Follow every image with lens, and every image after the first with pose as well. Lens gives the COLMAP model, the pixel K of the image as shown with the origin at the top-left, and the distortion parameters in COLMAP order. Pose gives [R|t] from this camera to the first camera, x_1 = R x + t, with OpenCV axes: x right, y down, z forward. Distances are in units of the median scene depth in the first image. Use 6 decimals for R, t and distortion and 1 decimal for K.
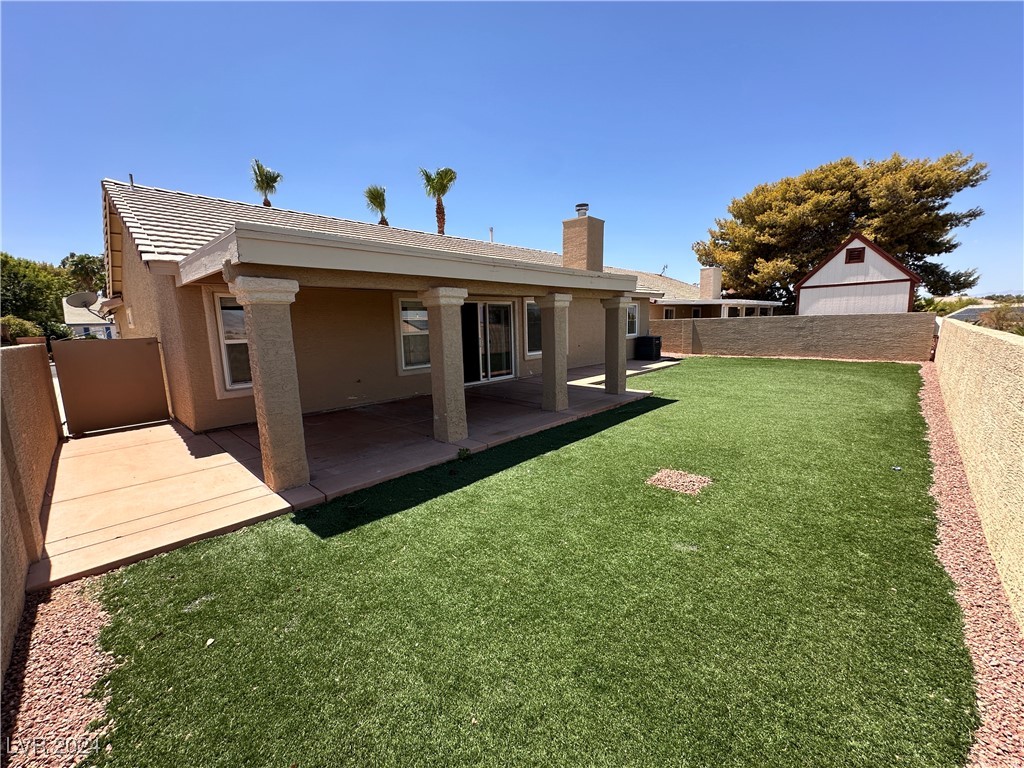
lens RADIAL K [[412.5, 0, 508.6], [0, 412.5, 379.3], [0, 0, 1]] dist [-0.002887, 0.001147]
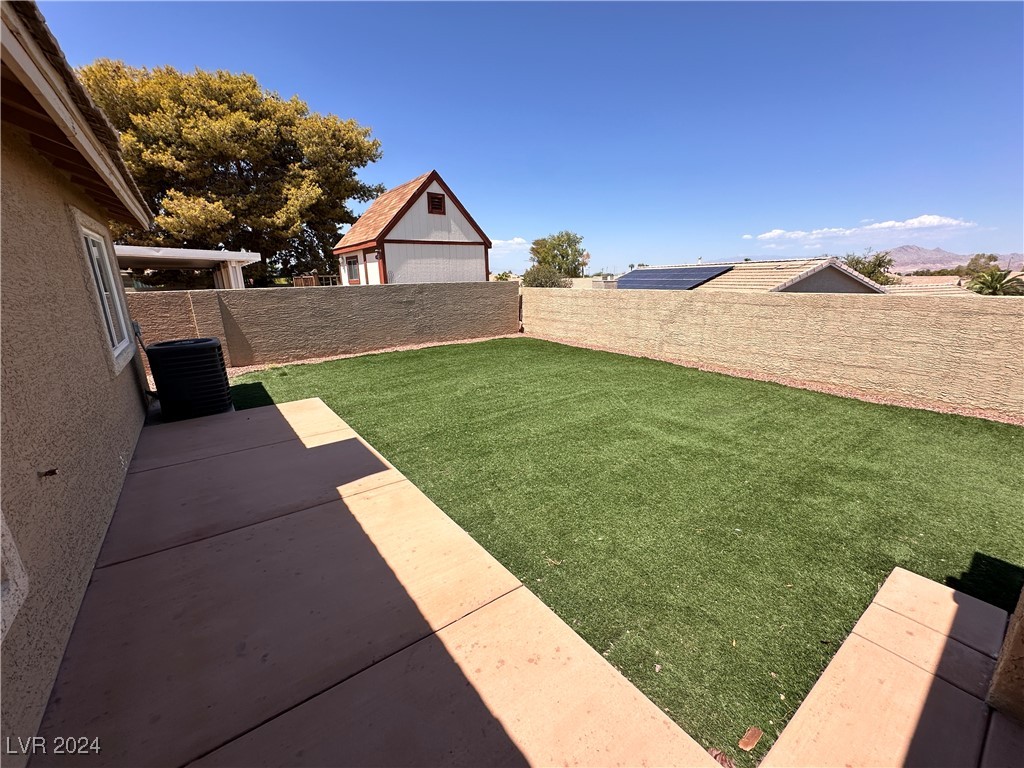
lens RADIAL K [[412.5, 0, 515.0], [0, 412.5, 383.9], [0, 0, 1]] dist [-0.002887, 0.001147]
pose [[0.151494, -0.223688, 0.962815, 0.044417], [0.149886, 0.967993, 0.201307, -0.083333], [-0.977028, 0.113816, 0.180173, 0.574004]]
